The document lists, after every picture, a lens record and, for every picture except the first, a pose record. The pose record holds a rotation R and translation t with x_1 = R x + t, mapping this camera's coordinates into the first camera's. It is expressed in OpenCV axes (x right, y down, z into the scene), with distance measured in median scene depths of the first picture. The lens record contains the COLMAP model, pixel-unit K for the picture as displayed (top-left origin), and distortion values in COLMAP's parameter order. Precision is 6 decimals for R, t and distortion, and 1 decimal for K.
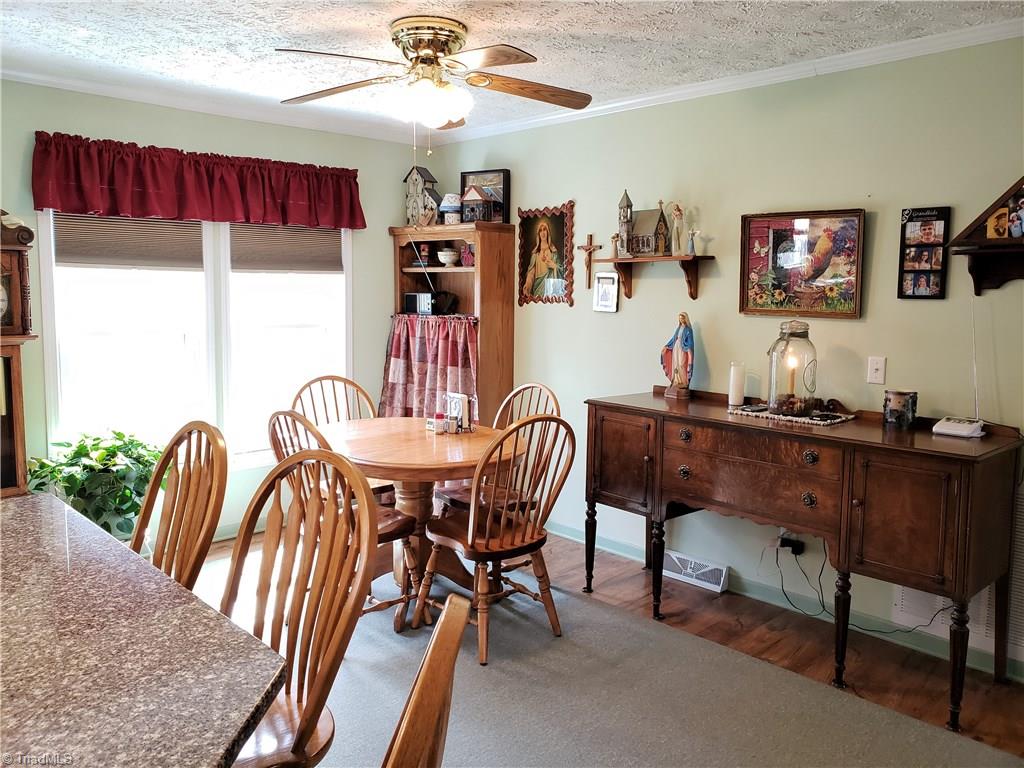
lens RADIAL K [[794.5, 0, 512.3], [0, 794.5, 370.4], [0, 0, 1]] dist [0.002374, -0.001662]
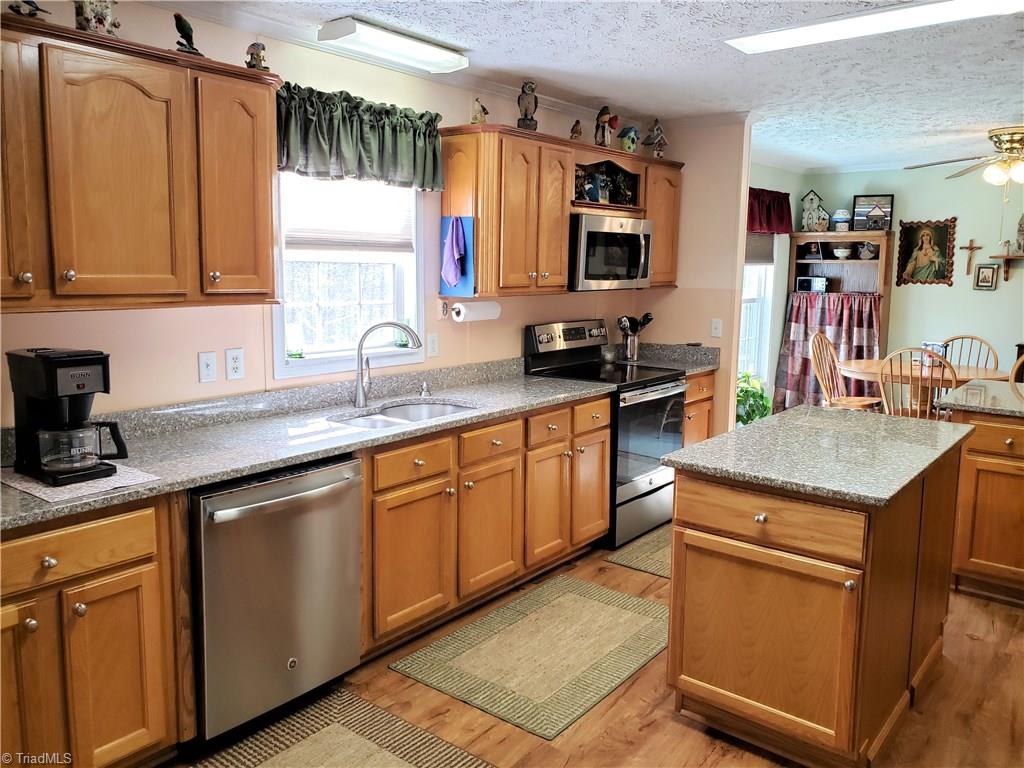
lens RADIAL K [[770.8, 0, 512.0], [0, 770.8, 384.0], [0, 0, 1]] dist [0.012653, 0.005040]
pose [[0.992494, -0.023217, 0.120071, -0.948528], [0.017474, 0.998663, 0.048660, 0.020378], [-0.121041, -0.046197, 0.991572, -0.388557]]
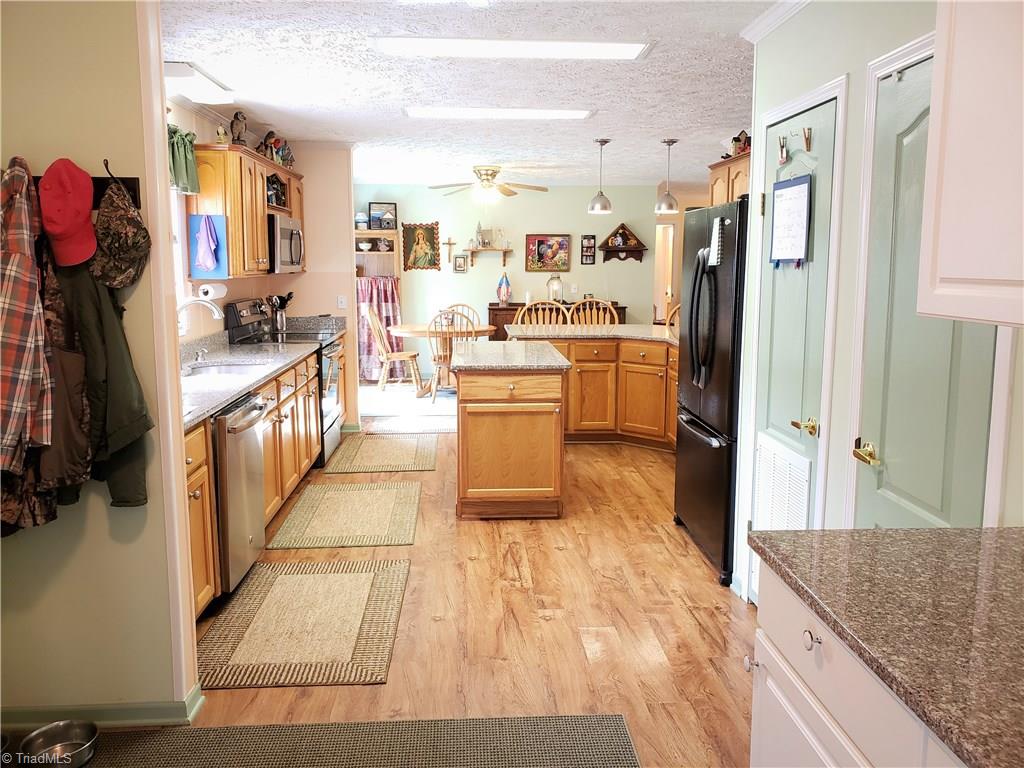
lens RADIAL K [[794.5, 0, 512.3], [0, 794.5, 370.4], [0, 0, 1]] dist [0.002374, -0.001662]
pose [[0.641475, -0.114024, 0.758623, -1.467874], [0.085748, 0.993353, 0.076798, 0.040239], [-0.762337, 0.015787, 0.646988, -0.545965]]
